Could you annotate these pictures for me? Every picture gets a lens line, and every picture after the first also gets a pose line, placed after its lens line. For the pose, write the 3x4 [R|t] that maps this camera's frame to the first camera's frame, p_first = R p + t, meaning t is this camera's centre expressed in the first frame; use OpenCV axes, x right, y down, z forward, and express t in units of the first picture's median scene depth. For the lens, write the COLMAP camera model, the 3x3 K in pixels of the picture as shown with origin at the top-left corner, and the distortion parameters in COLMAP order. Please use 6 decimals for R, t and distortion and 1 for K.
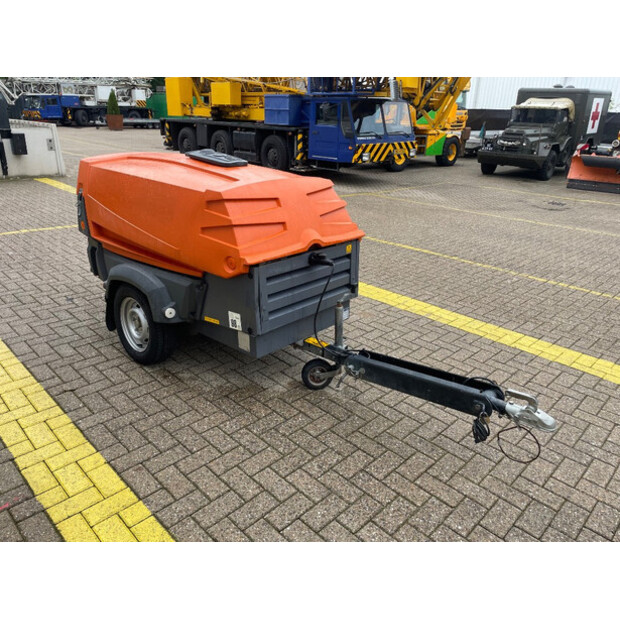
lens RADIAL K [[467.8, 0, 307.3], [0, 467.8, 306.9], [0, 0, 1]] dist [0.064045, -0.073546]
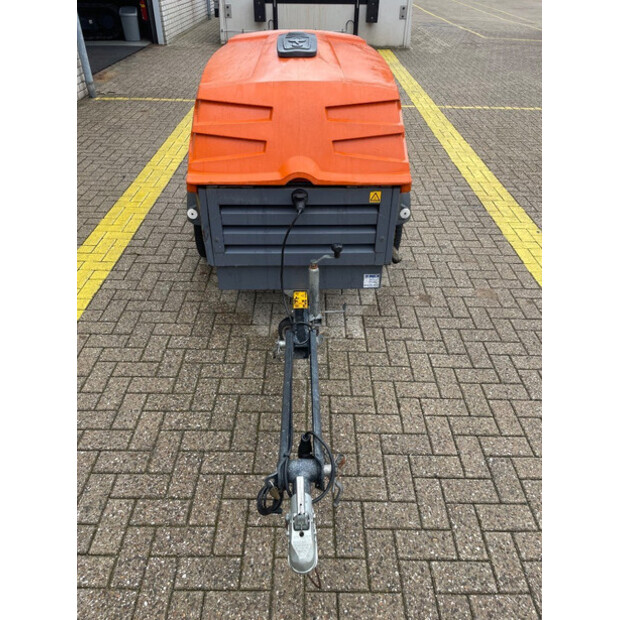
lens RADIAL K [[467.8, 0, 309.2], [0, 467.8, 309.1], [0, 0, 1]] dist [0.064045, -0.073546]
pose [[0.703449, 0.401421, -0.586533, 0.453640], [-0.256742, 0.913030, 0.316954, -0.151163], [0.662754, -0.072374, 0.745331, 0.345150]]
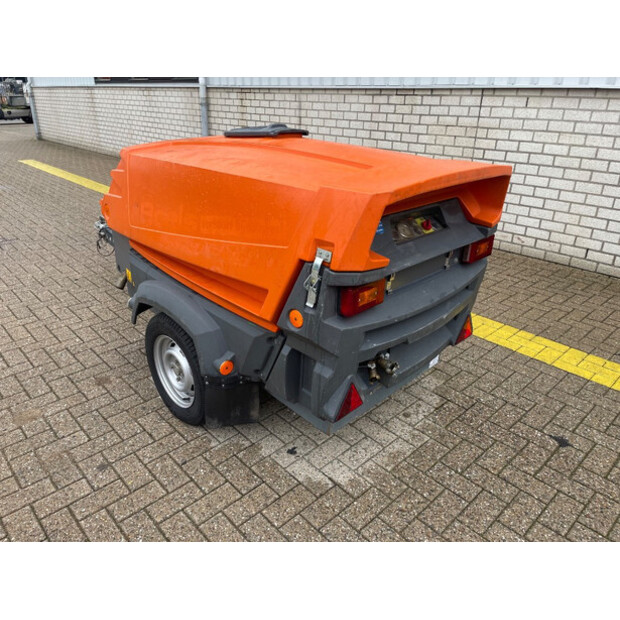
lens RADIAL K [[467.8, 0, 310.3], [0, 467.8, 308.6], [0, 0, 1]] dist [0.064045, -0.073546]
pose [[-0.998394, -0.056287, 0.006435, -0.268473], [-0.033925, 0.684950, 0.727800, -0.624728], [-0.045374, 0.726413, -0.685759, 1.594775]]
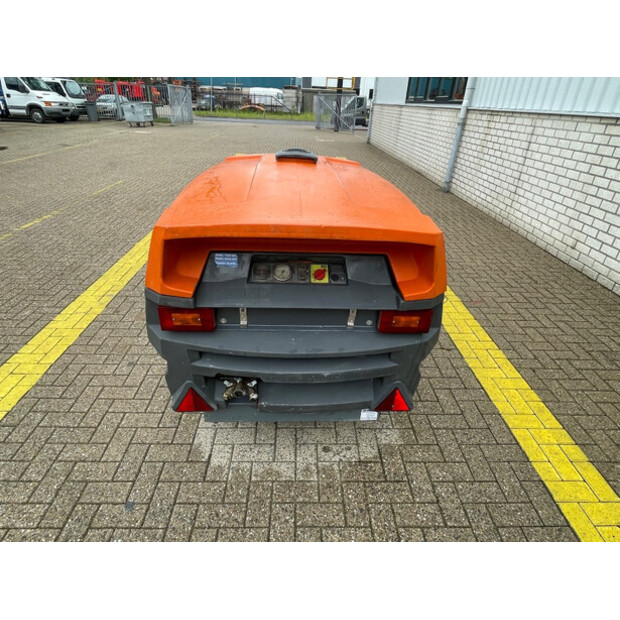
lens RADIAL K [[368.8, 0, 306.7], [0, 368.8, 309.0], [0, 0, 1]] dist [-0.007451, 0.003902]
pose [[-0.719755, -0.395459, 0.570584, -0.638977], [0.202571, 0.666494, 0.717462, -0.556788], [-0.664017, 0.631980, -0.399604, 1.323969]]
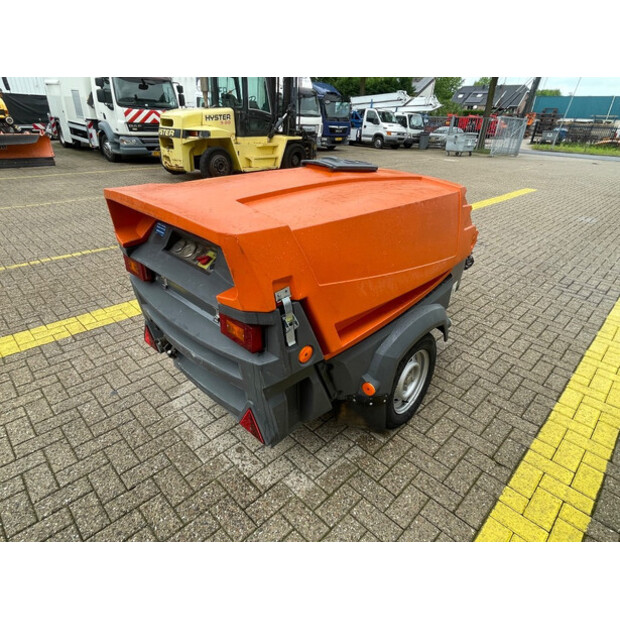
lens RADIAL K [[368.8, 0, 306.2], [0, 368.8, 307.6], [0, 0, 1]] dist [-0.007451, 0.003902]
pose [[0.006124, -0.486726, 0.873533, -0.808245], [0.343908, 0.821289, 0.455205, -0.396515], [-0.938983, 0.297627, 0.172418, 0.954215]]
